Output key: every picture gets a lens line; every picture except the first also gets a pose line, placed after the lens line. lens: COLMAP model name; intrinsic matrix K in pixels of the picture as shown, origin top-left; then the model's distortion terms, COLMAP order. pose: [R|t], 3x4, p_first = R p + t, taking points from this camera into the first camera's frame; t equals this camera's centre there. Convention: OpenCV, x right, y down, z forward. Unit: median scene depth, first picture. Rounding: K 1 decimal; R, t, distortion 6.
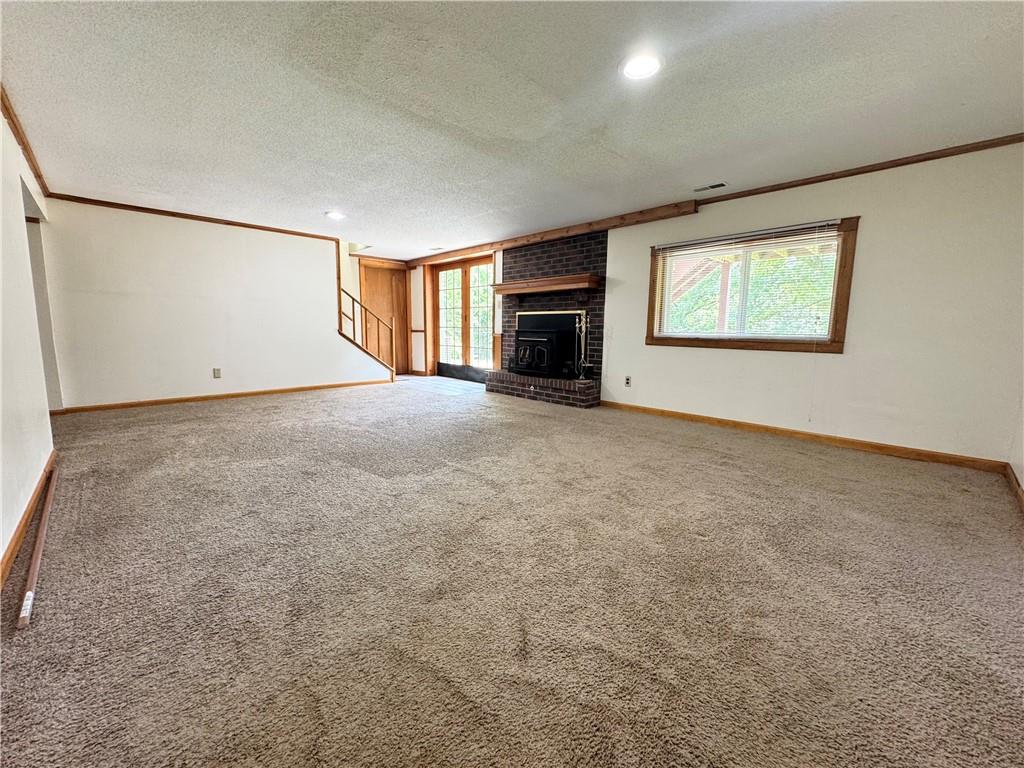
lens RADIAL K [[409.5, 0, 512.1], [0, 409.5, 384.2], [0, 0, 1]] dist [-0.003862, 0.000627]
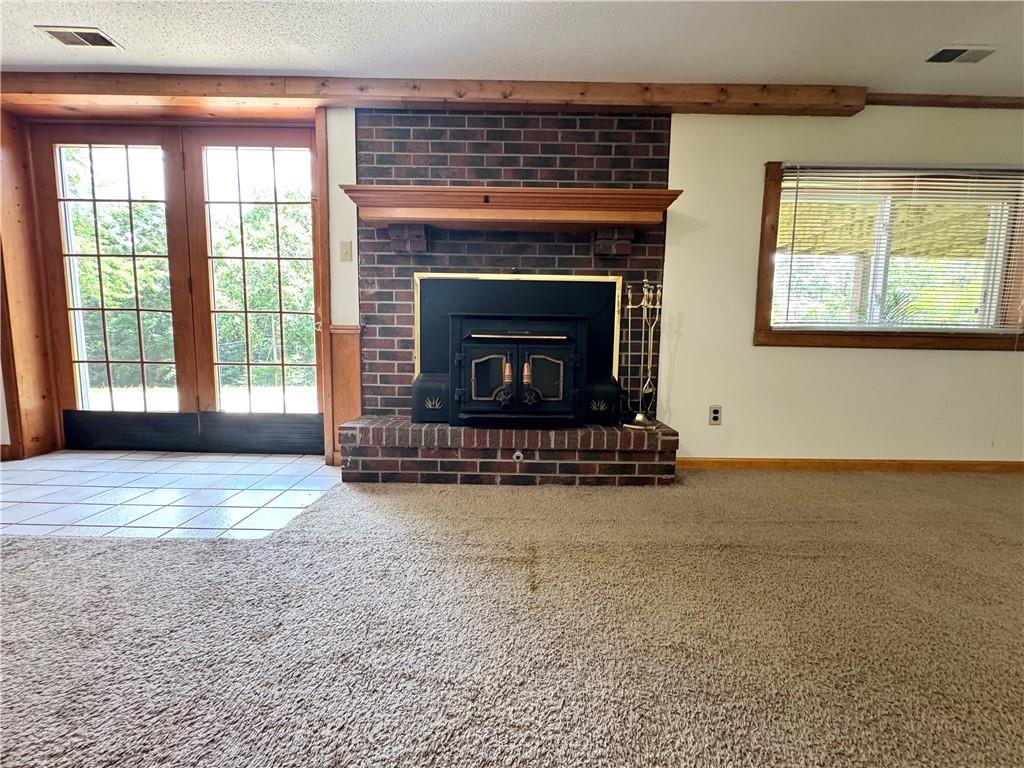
lens RADIAL K [[409.5, 0, 512.5], [0, 409.5, 381.5], [0, 0, 1]] dist [-0.003862, 0.000627]
pose [[0.693311, -0.073960, 0.716833, -0.234169], [0.090864, 0.995752, 0.014855, -0.069825], [-0.714887, 0.054835, 0.697087, 0.696733]]
